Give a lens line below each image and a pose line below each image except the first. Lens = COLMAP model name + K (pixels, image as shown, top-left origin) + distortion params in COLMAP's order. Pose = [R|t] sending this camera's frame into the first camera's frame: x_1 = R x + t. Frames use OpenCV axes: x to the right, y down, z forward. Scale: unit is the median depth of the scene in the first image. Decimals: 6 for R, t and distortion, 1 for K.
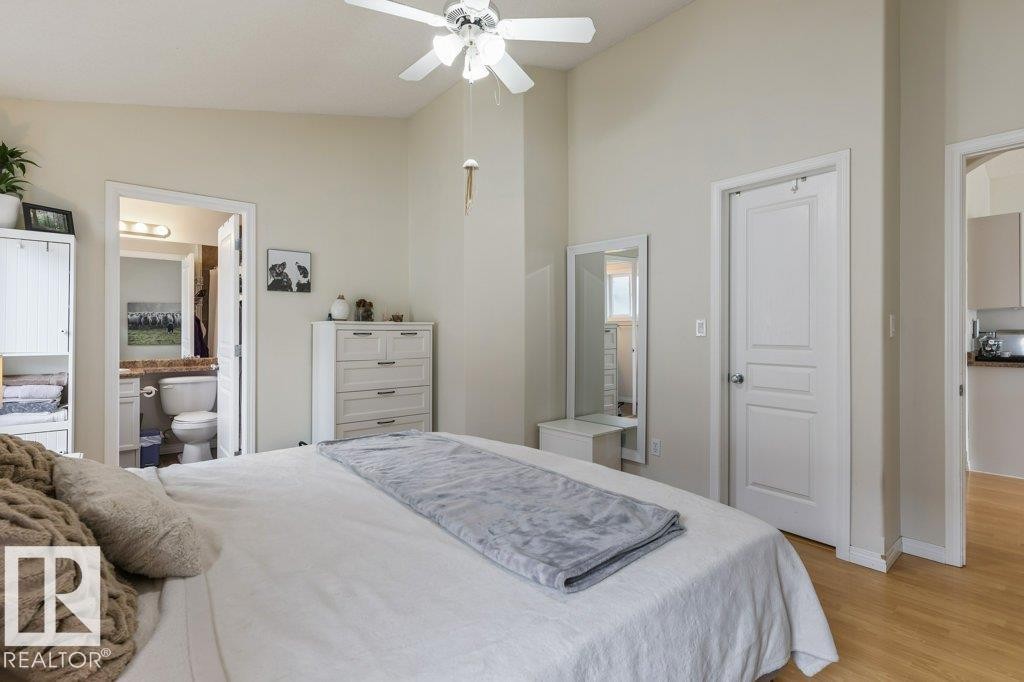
lens RADIAL K [[475.9, 0, 511.4], [0, 475.9, 333.4], [0, 0, 1]] dist [-0.001411, -0.000061]
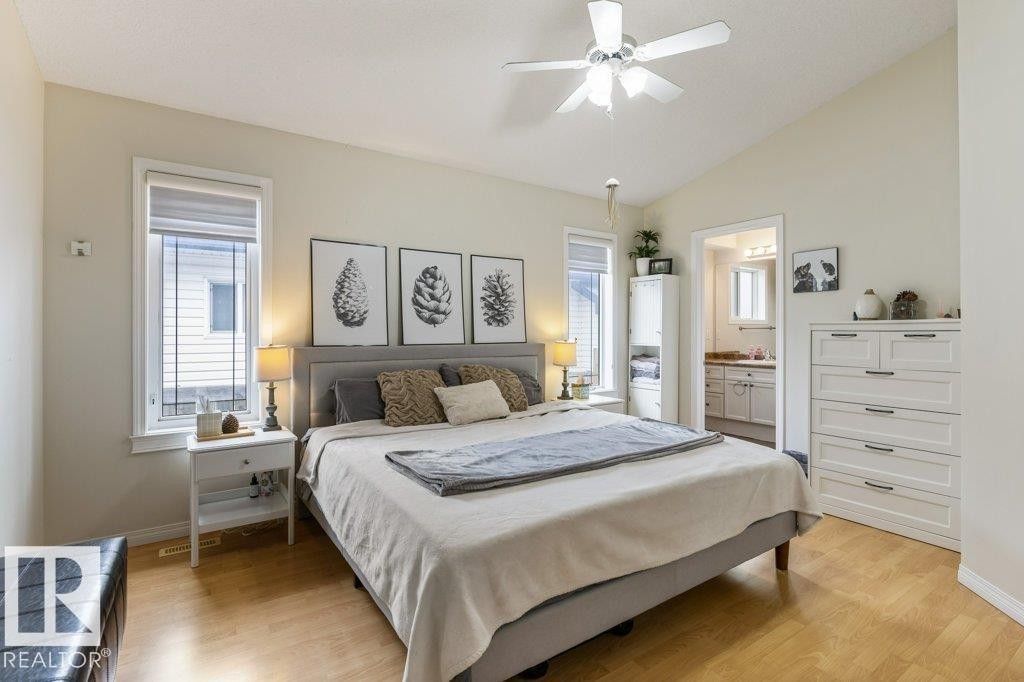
lens RADIAL K [[475.9, 0, 510.6], [0, 475.9, 335.0], [0, 0, 1]] dist [-0.001411, -0.000061]
pose [[-0.102299, 0.008973, -0.994713, 0.575758], [-0.002708, 0.999953, 0.009299, -0.005926], [0.994750, 0.003645, -0.102269, 0.474403]]
